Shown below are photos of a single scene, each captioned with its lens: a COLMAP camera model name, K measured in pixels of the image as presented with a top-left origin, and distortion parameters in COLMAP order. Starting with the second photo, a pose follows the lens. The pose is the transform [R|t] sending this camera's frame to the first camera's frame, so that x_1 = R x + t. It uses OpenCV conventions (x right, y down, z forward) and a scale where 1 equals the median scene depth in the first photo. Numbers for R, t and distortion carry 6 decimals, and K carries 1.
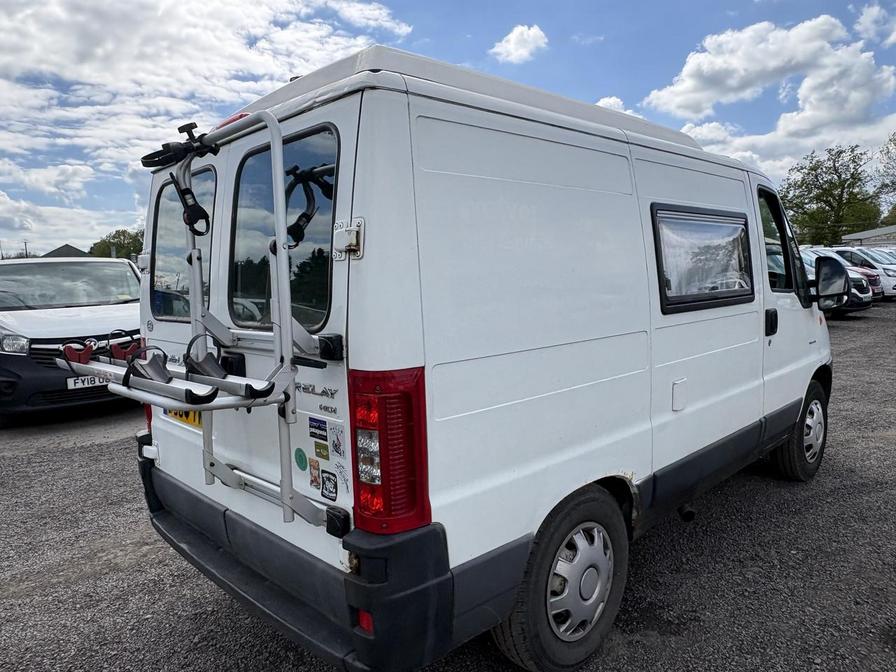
lens RADIAL K [[622.2, 0, 450.7], [0, 622.2, 327.0], [0, 0, 1]] dist [0.004944, -0.002380]
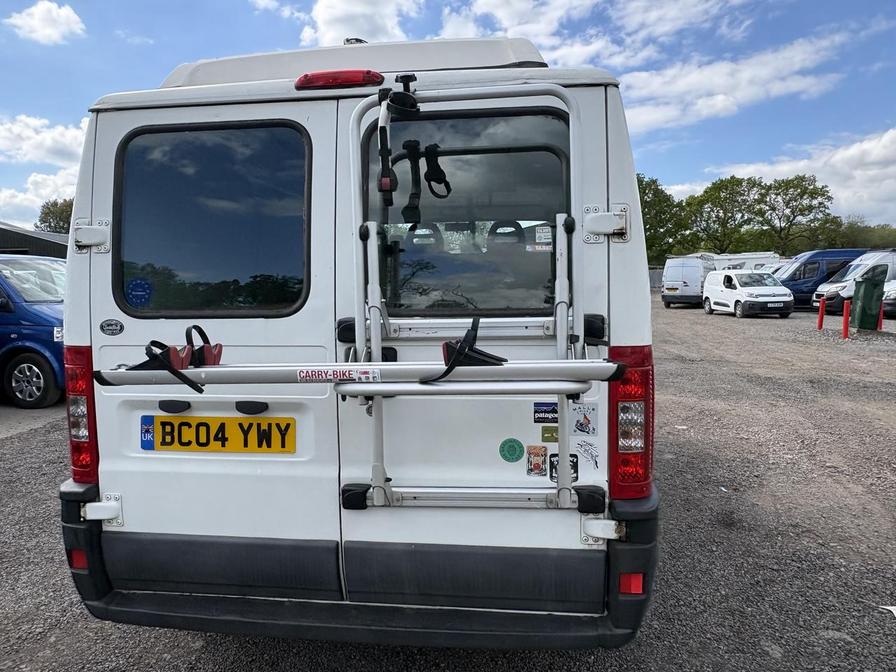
lens RADIAL K [[622.2, 0, 451.0], [0, 622.2, 327.1], [0, 0, 1]] dist [0.004944, -0.002380]
pose [[0.779029, -0.023854, 0.626535, -0.932801], [0.042410, 0.998992, -0.014698, 0.035029], [-0.625553, 0.038021, 0.779255, 0.317246]]
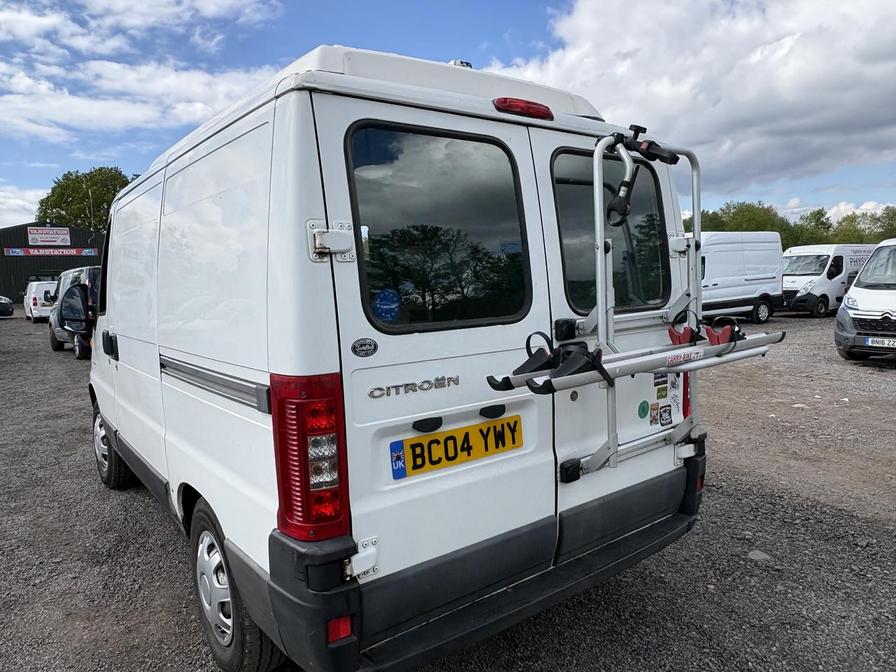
lens RADIAL K [[622.2, 0, 451.2], [0, 622.2, 336.2], [0, 0, 1]] dist [0.004944, -0.002380]
pose [[0.118057, -0.066237, 0.990795, -1.606487], [0.114535, 0.992022, 0.052672, -0.054192], [-0.986379, 0.107262, 0.124701, 1.253143]]
